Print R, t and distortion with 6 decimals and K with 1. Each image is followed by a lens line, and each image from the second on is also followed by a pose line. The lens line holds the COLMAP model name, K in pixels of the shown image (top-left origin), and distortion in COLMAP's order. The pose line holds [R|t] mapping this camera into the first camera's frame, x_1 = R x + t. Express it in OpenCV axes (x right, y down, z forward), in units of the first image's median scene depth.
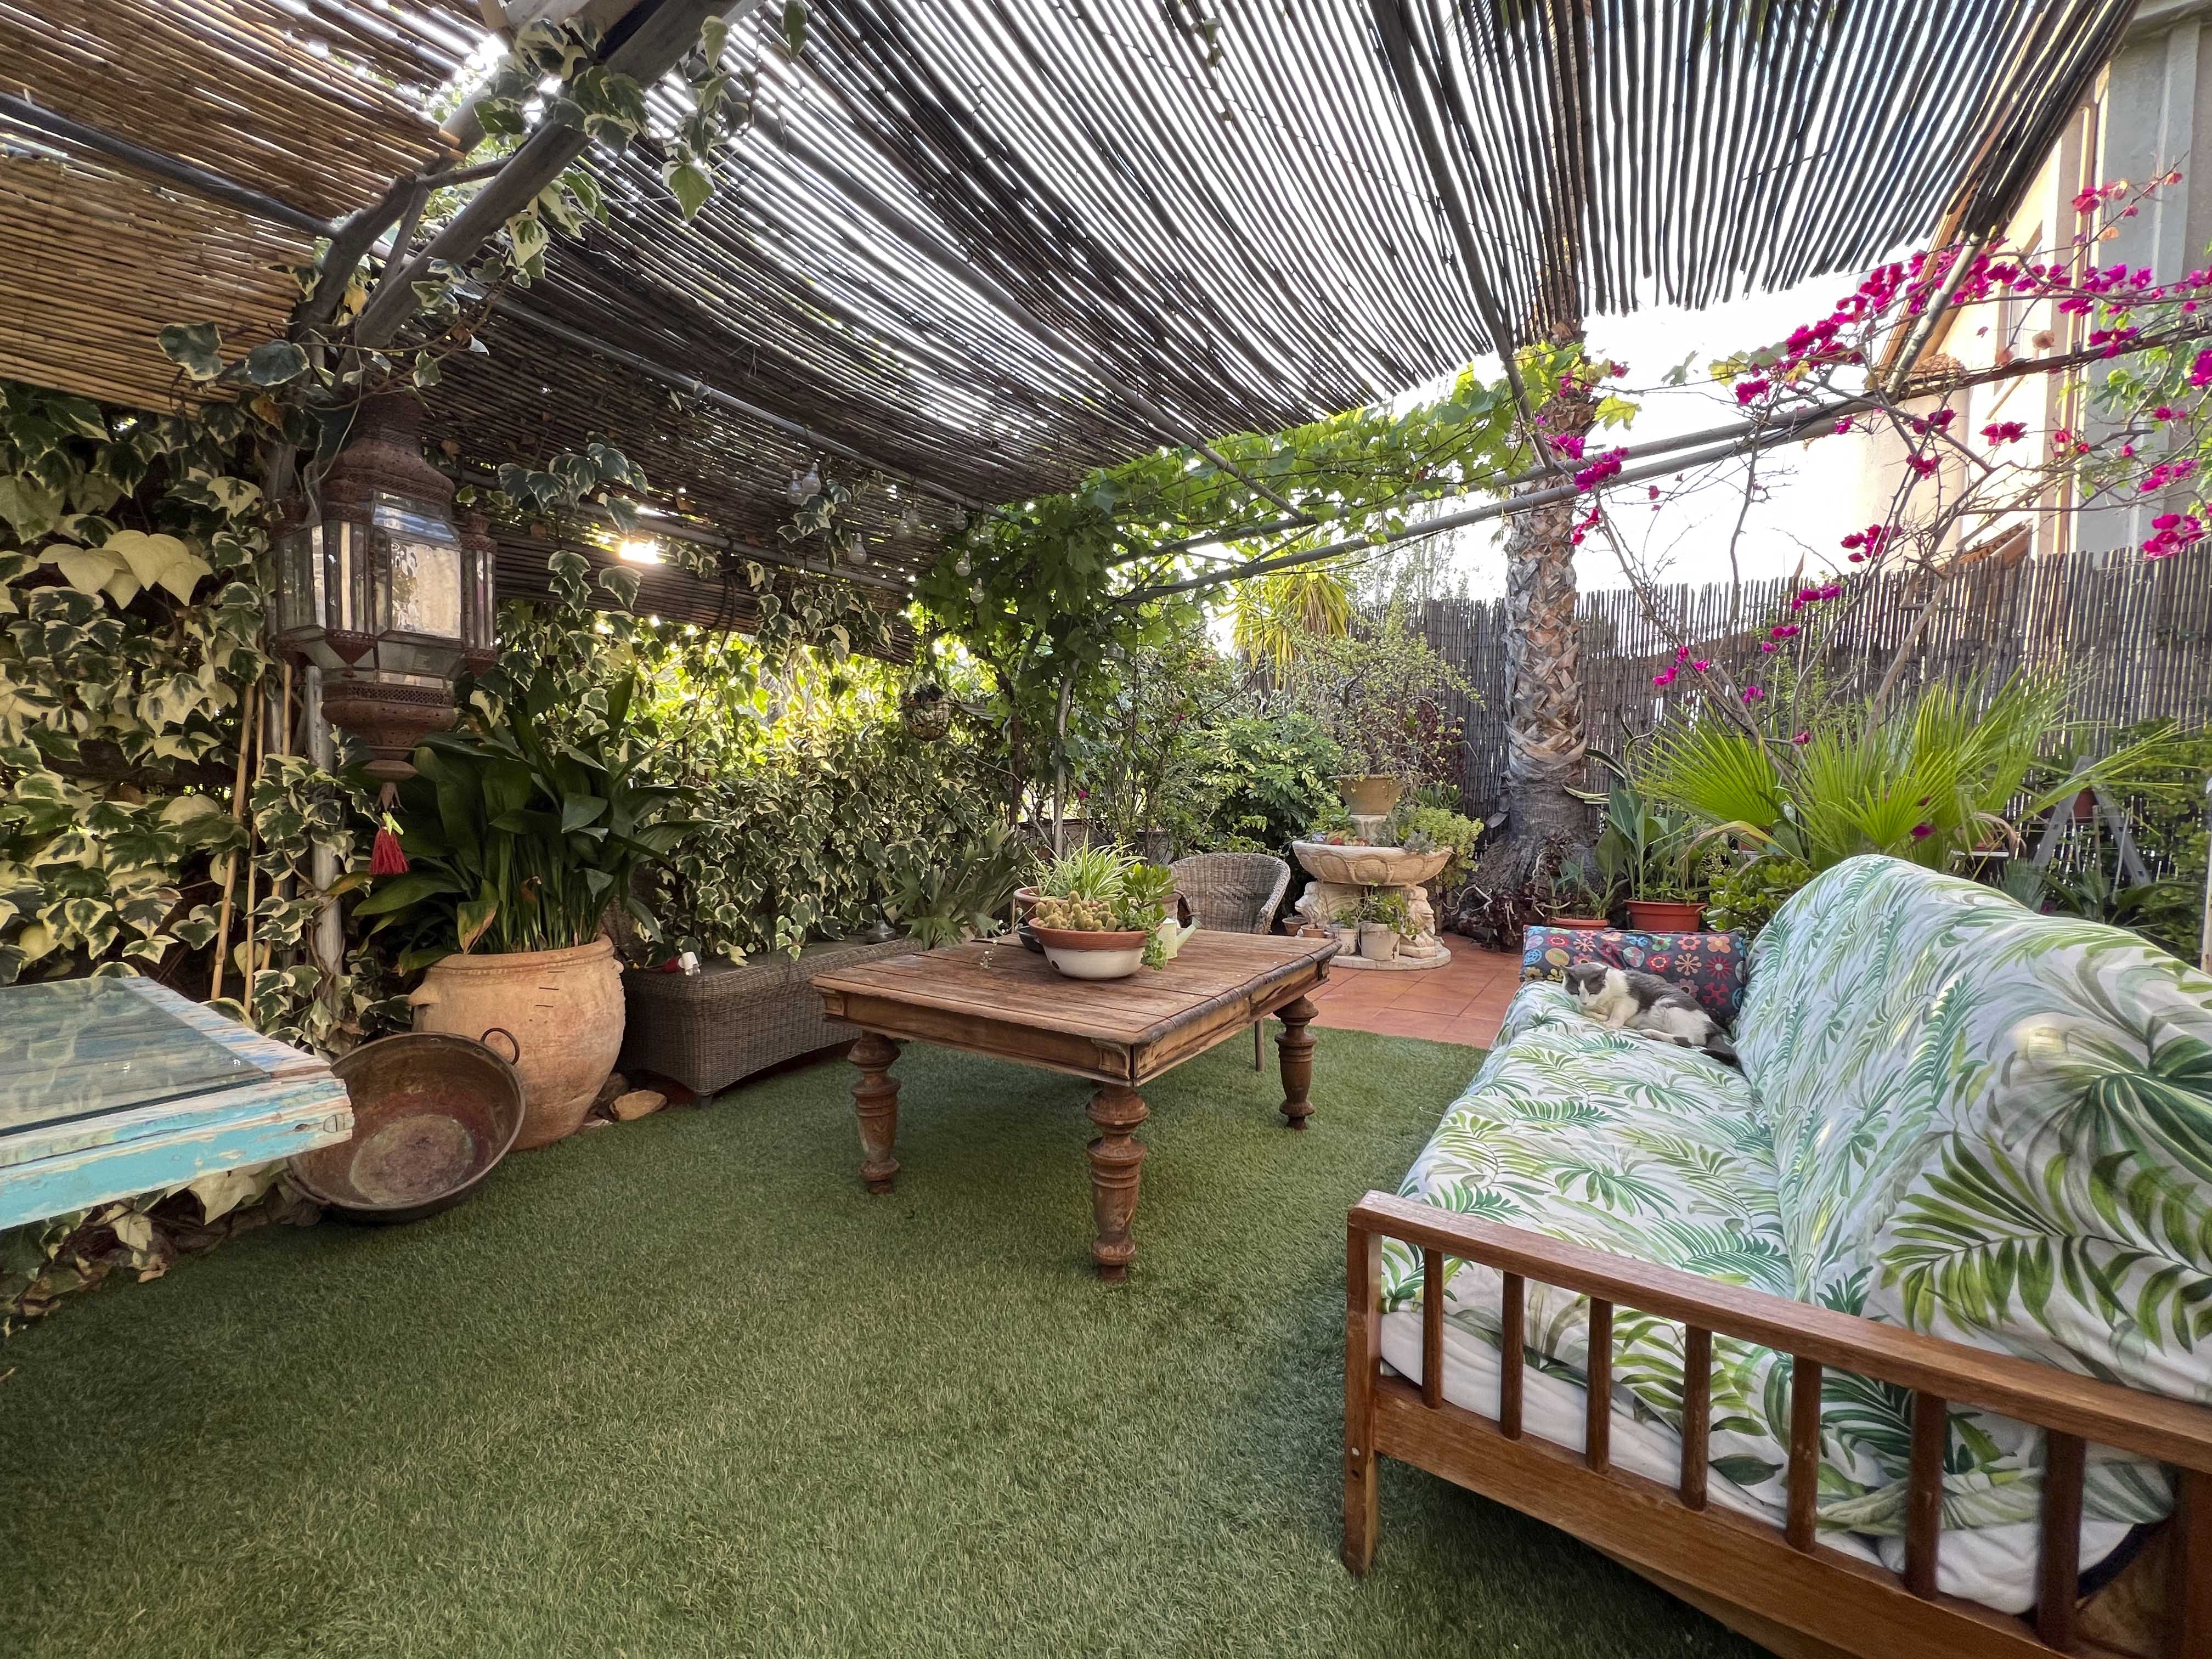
lens RADIAL K [[883.0, 0, 1095.0], [0, 883.0, 824.9], [0, 0, 1]] dist [-0.001302, -0.000378]
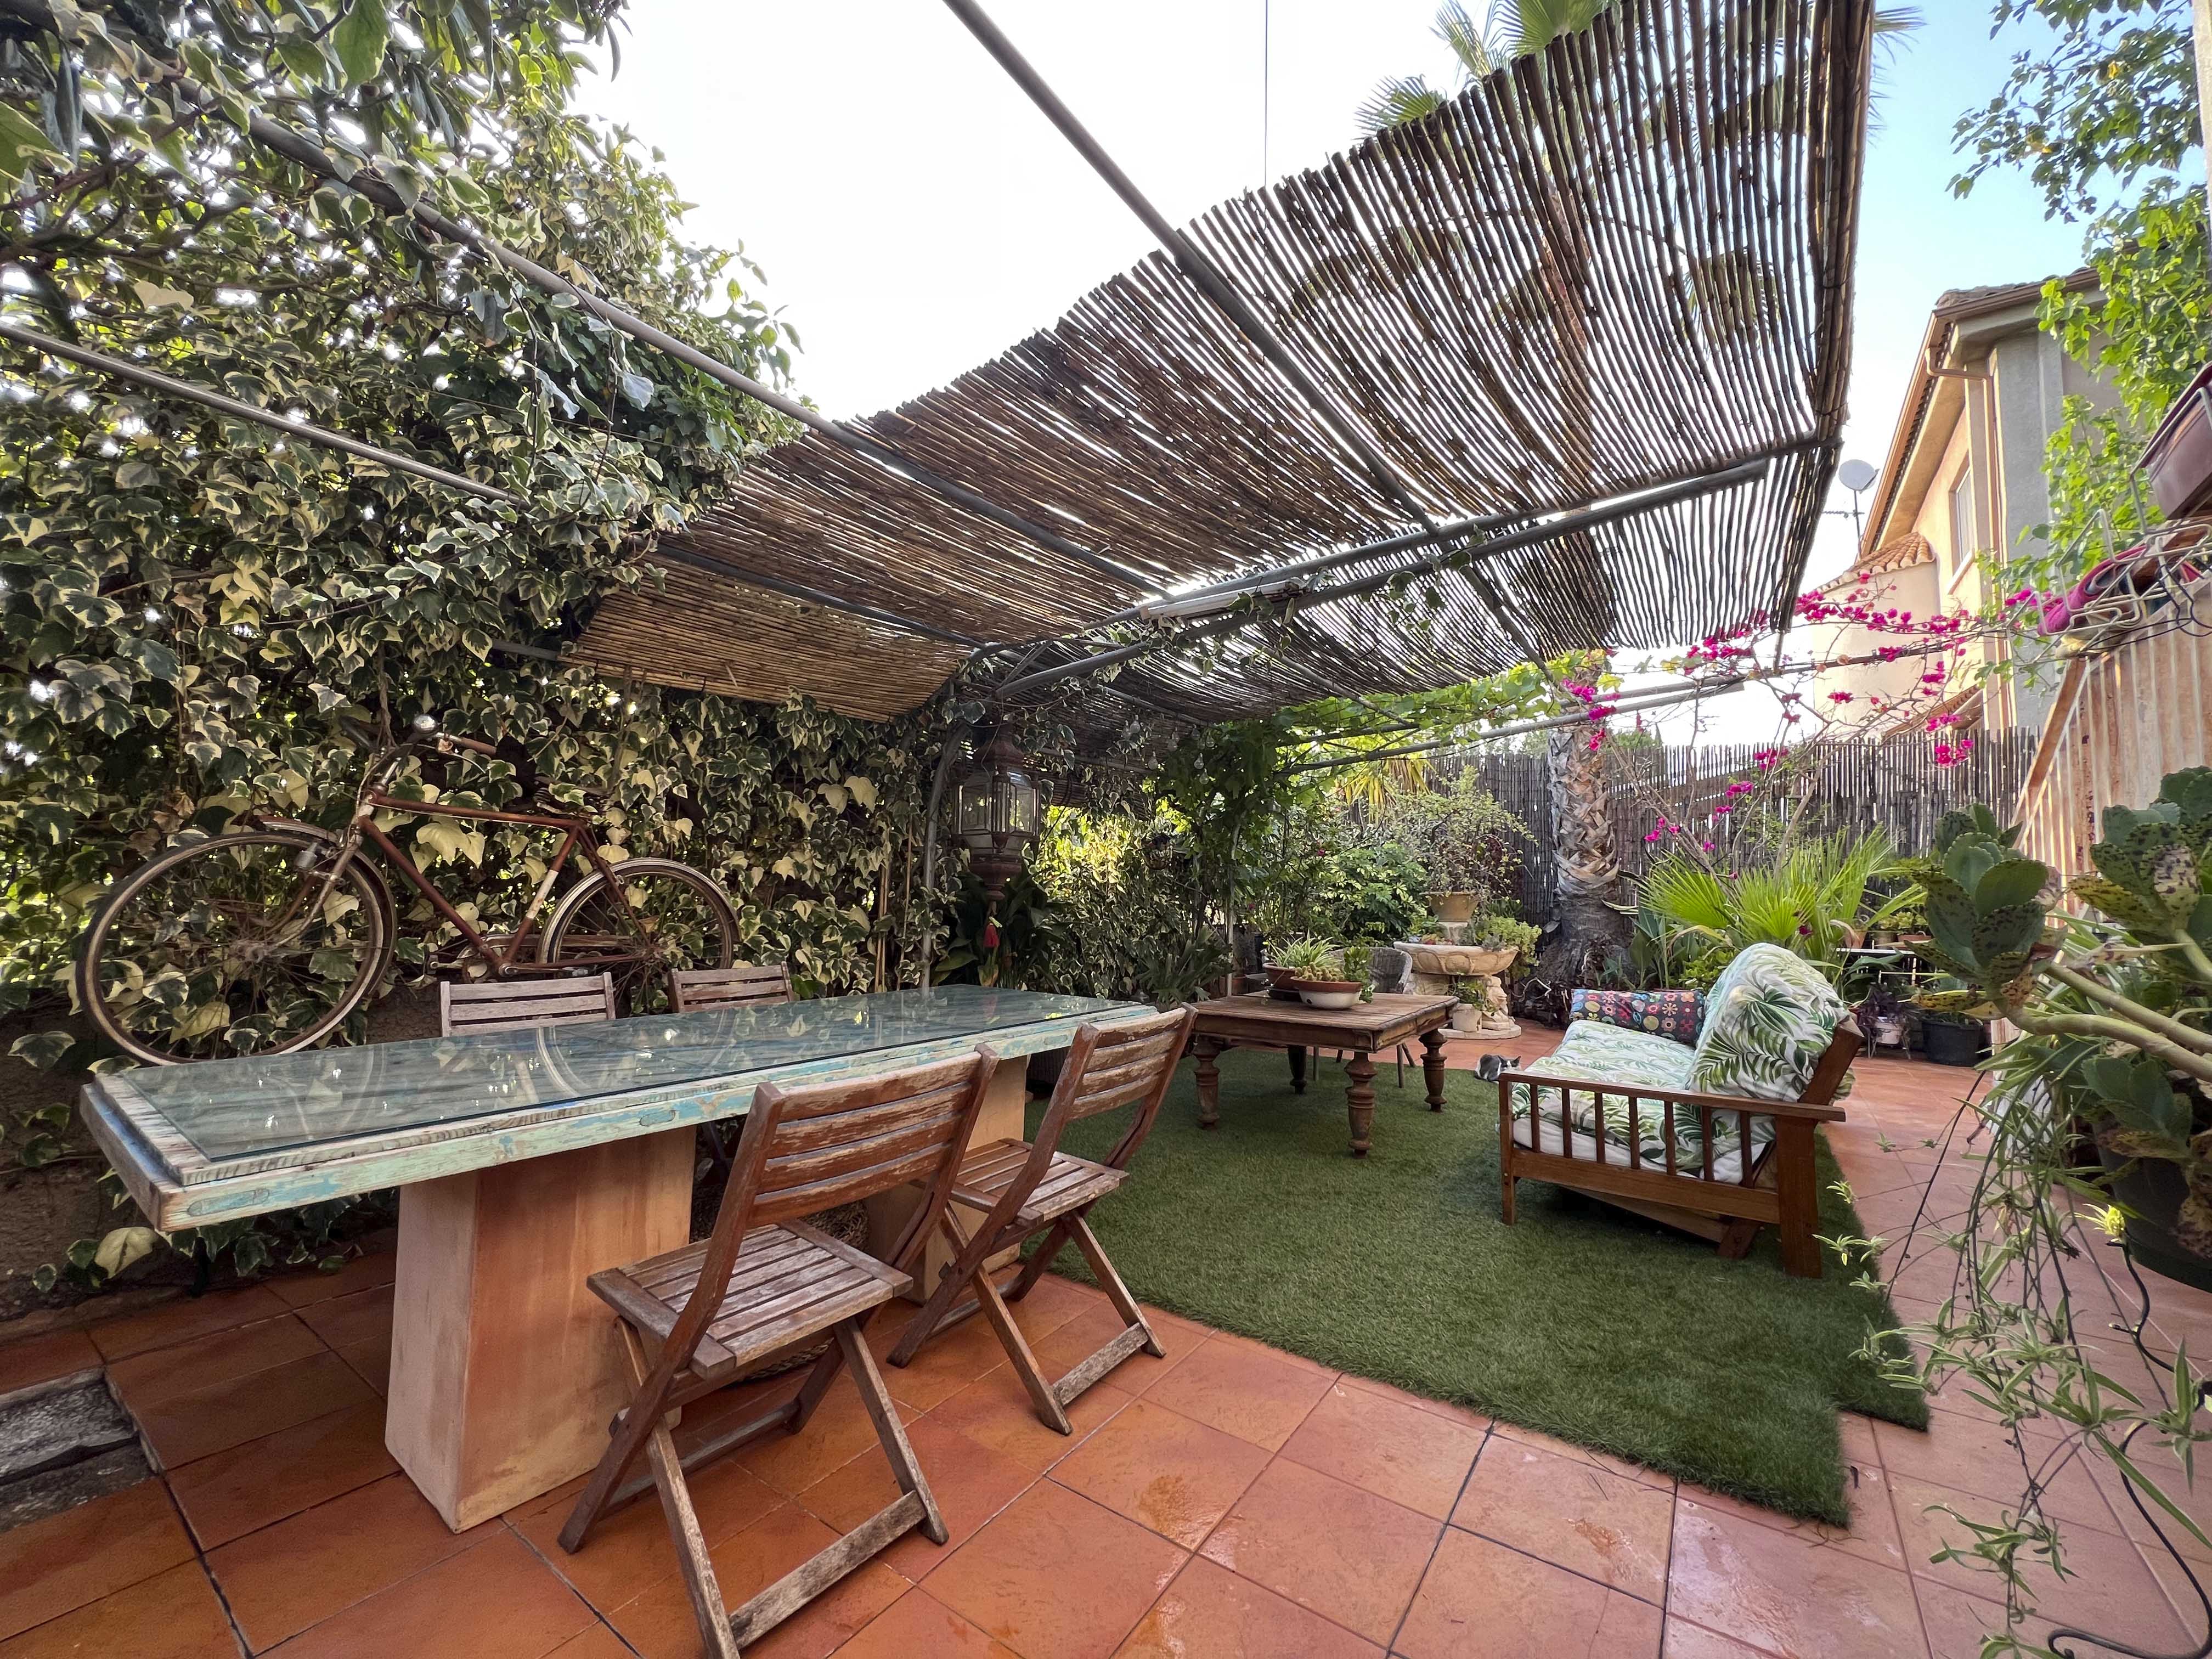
lens RADIAL K [[883.0, 0, 1097.1], [0, 883.0, 825.1], [0, 0, 1]] dist [-0.001302, -0.000378]
pose [[0.998898, -0.000934, -0.046928, -0.212553], [-0.004789, 0.992557, -0.121689, 0.010364], [0.046693, 0.121780, 0.991458, -0.473116]]
